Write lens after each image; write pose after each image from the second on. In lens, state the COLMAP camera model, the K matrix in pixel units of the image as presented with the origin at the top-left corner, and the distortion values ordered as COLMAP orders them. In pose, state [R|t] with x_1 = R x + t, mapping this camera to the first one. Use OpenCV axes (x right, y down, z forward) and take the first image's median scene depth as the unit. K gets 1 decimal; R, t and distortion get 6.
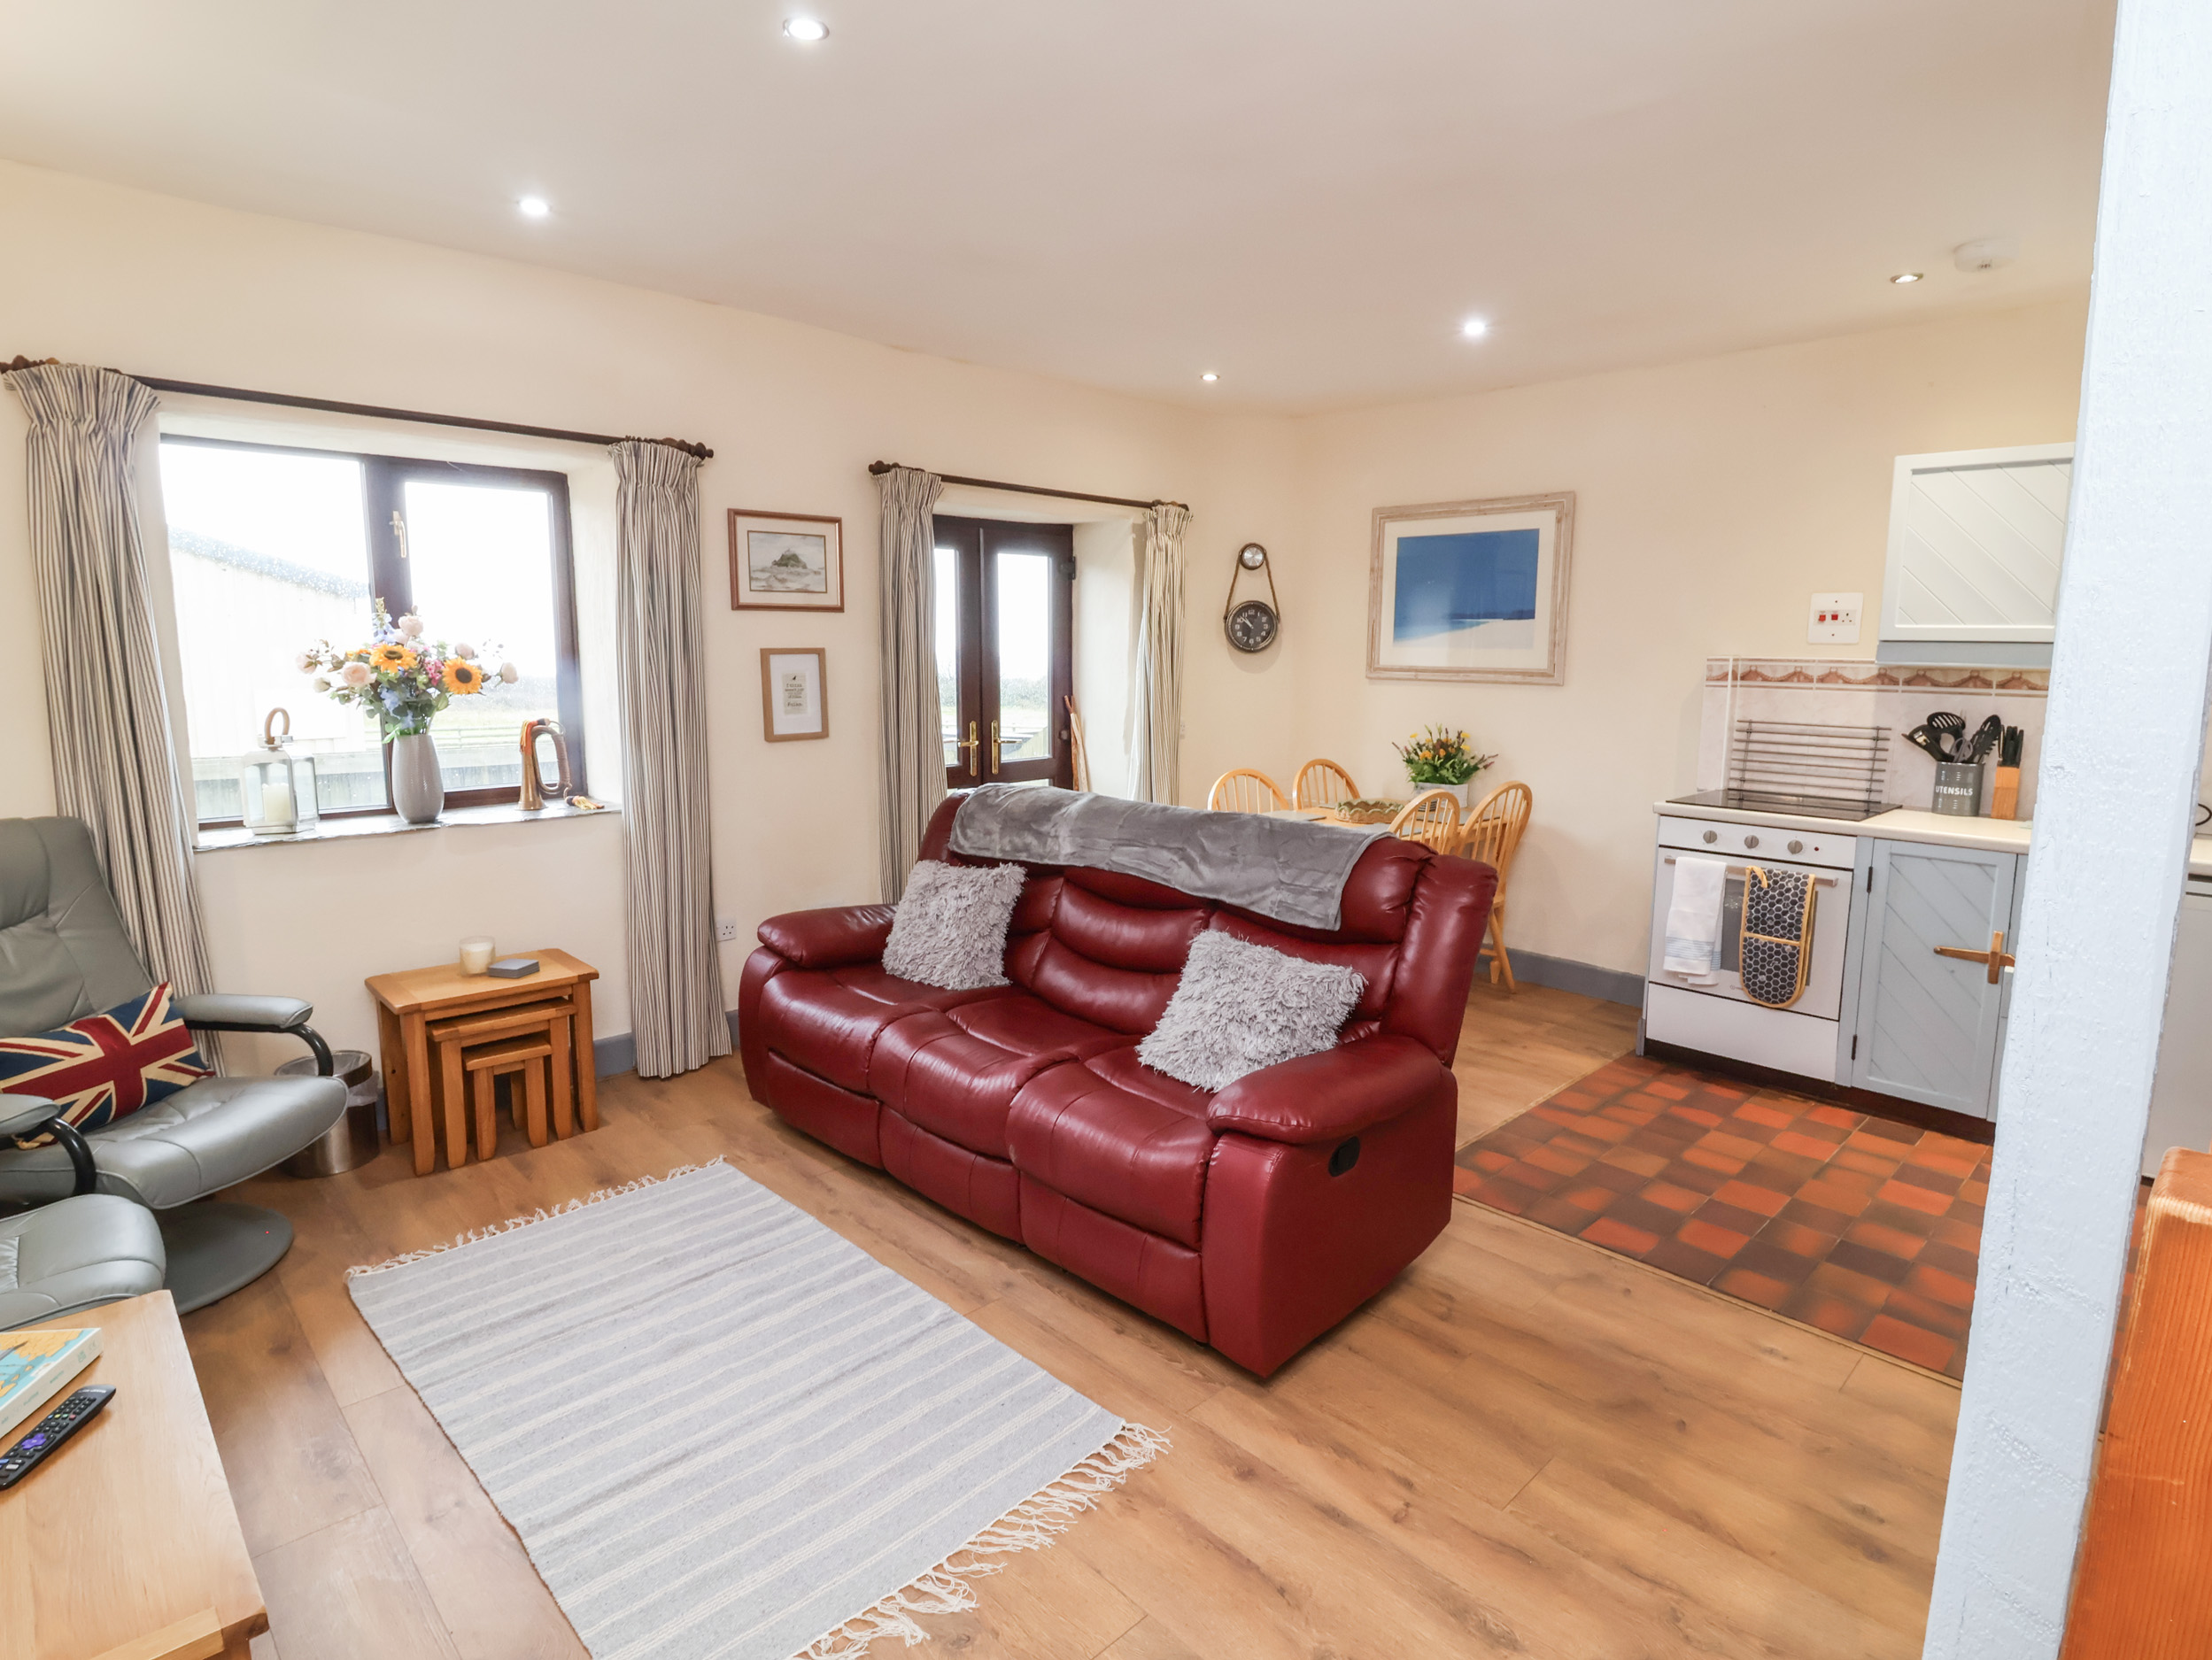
lens RADIAL K [[1165.9, 0, 1128.1], [0, 1165.9, 811.2], [0, 0, 1]] dist [0.004713, -0.016868]
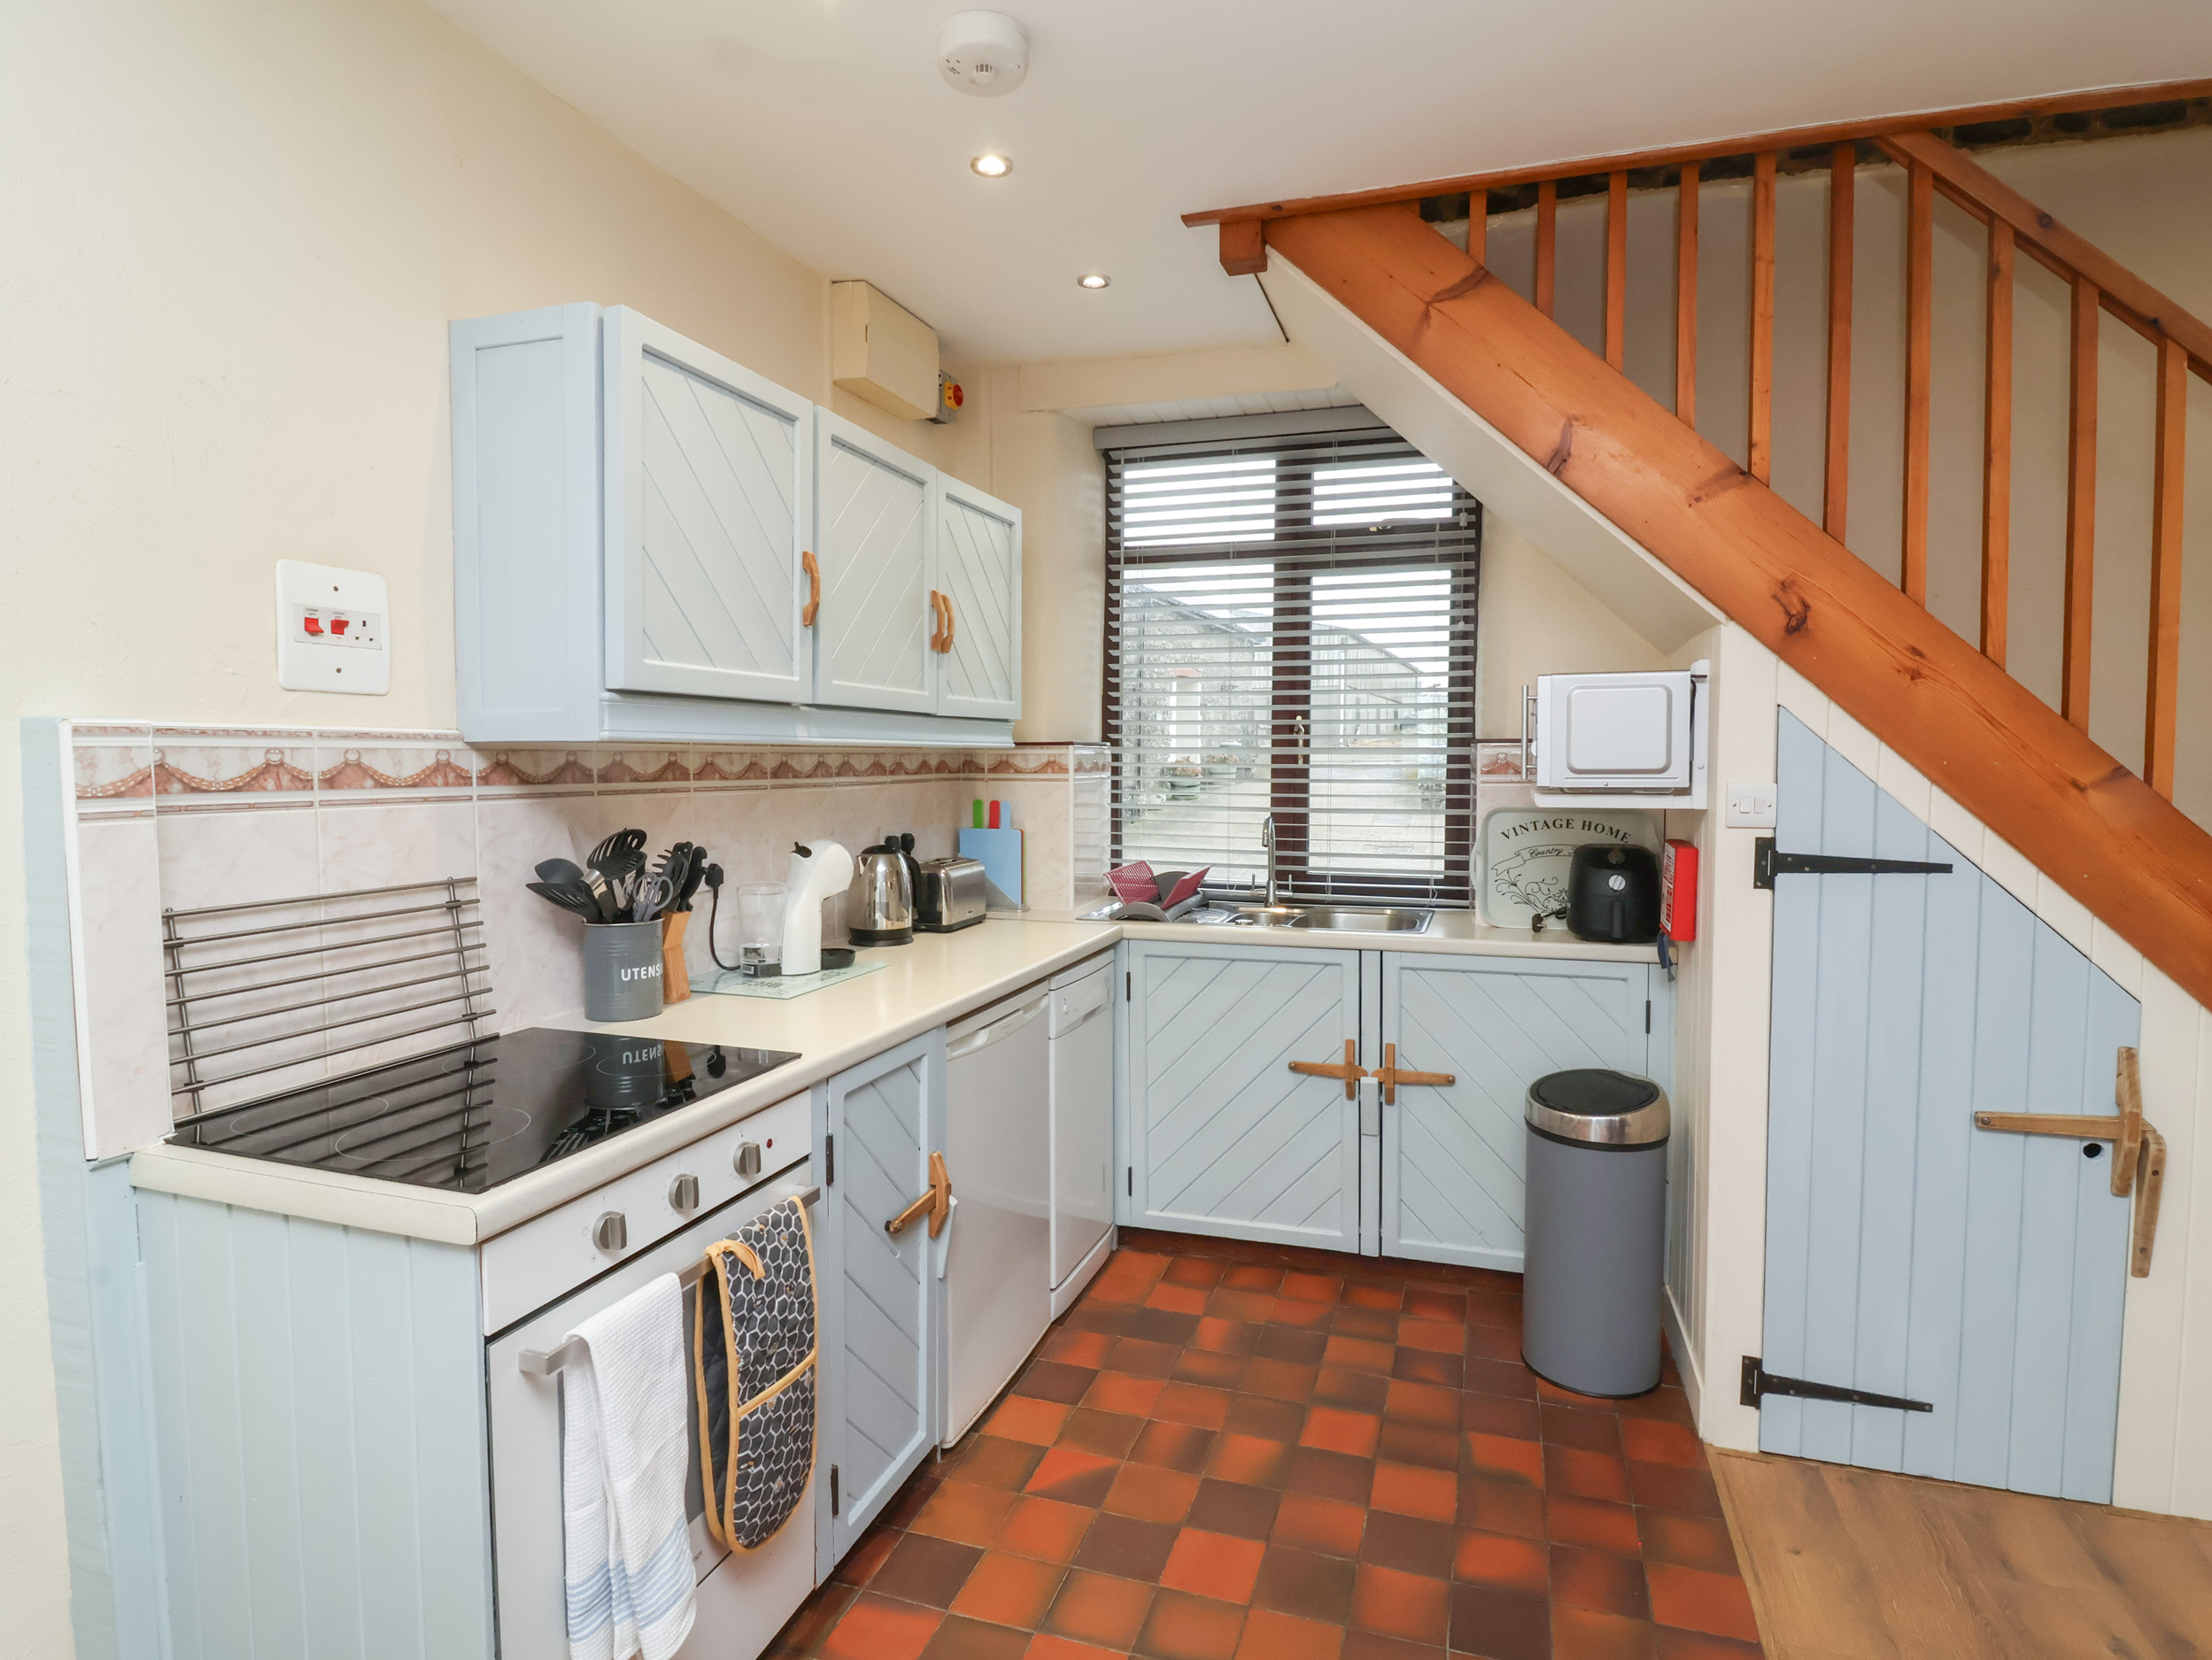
lens RADIAL K [[1165.9, 0, 1128.1], [0, 1165.9, 811.2], [0, 0, 1]] dist [0.004713, -0.016868]
pose [[-0.470215, -0.050357, 0.881114, 0.128411], [0.121073, 0.985251, 0.120920, -0.129762], [-0.874208, 0.163537, -0.457183, 1.039652]]
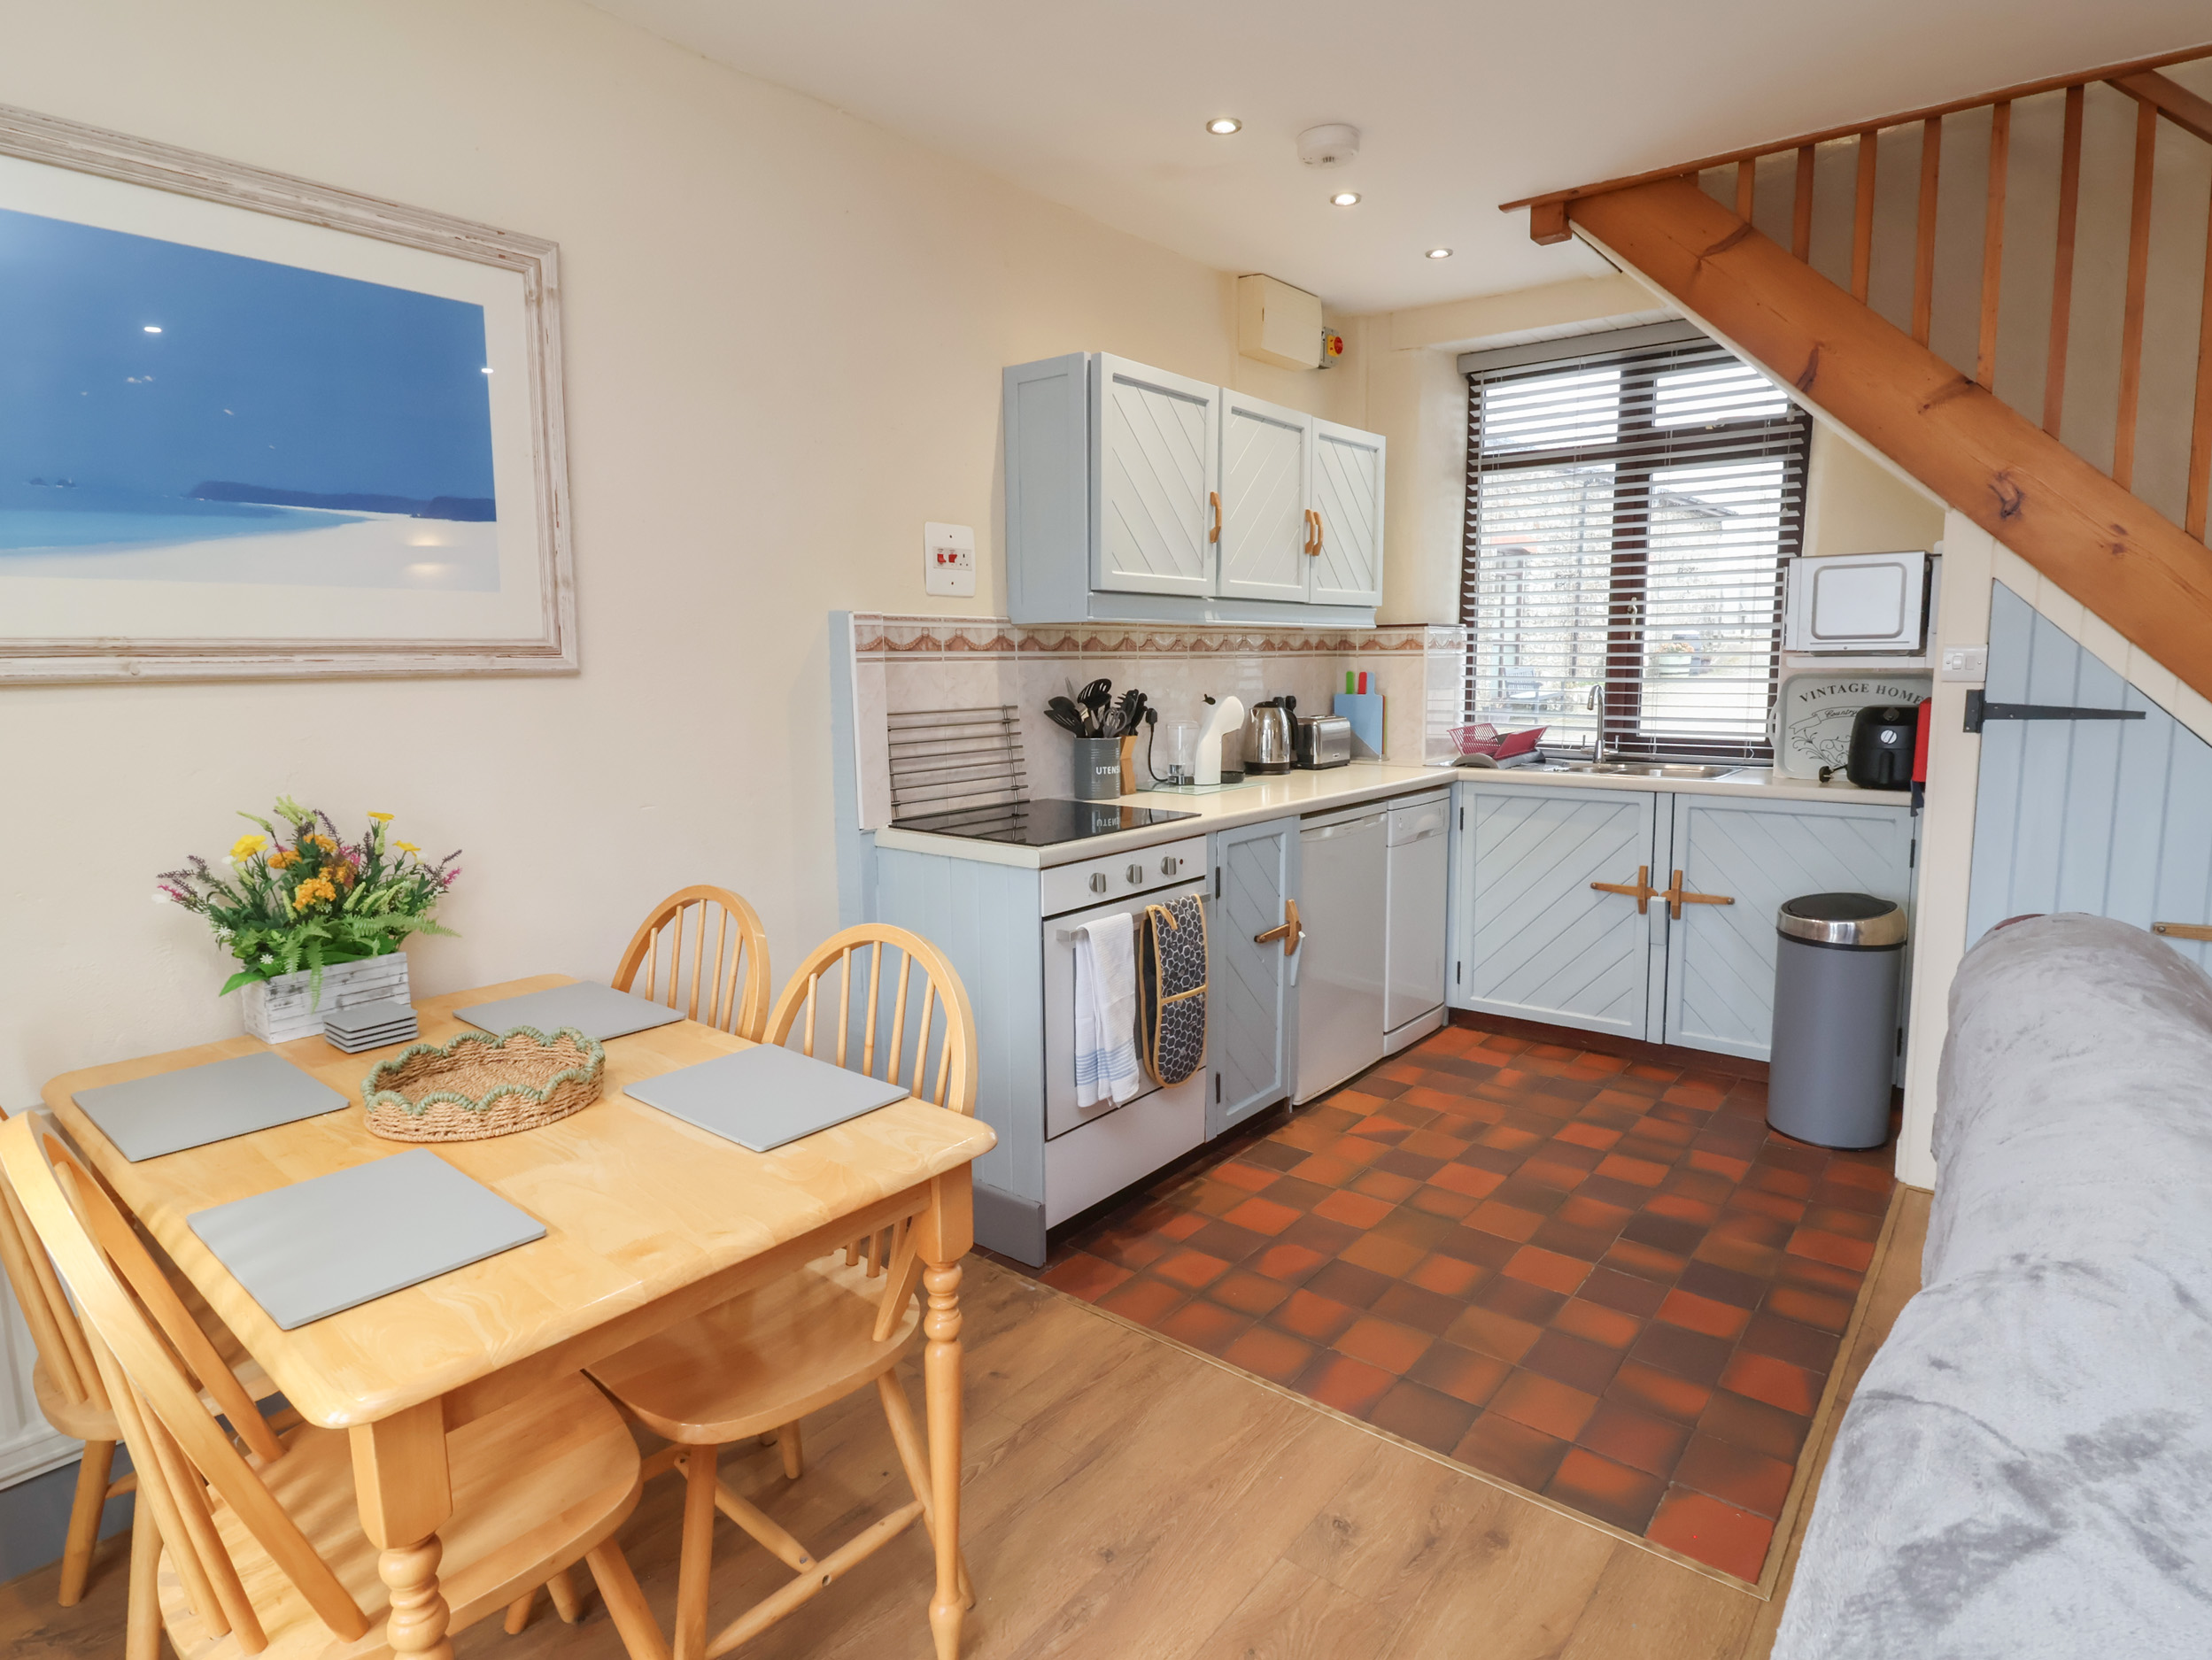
lens RADIAL K [[1199.9, 0, 1130.5], [0, 1199.9, 805.7], [0, 0, 1]] dist [0.002742, -0.015446]
pose [[-0.131124, -0.131800, 0.982566, -0.165200], [0.147972, 0.977418, 0.150856, -0.123162], [-0.980261, 0.165173, -0.108660, 1.085755]]
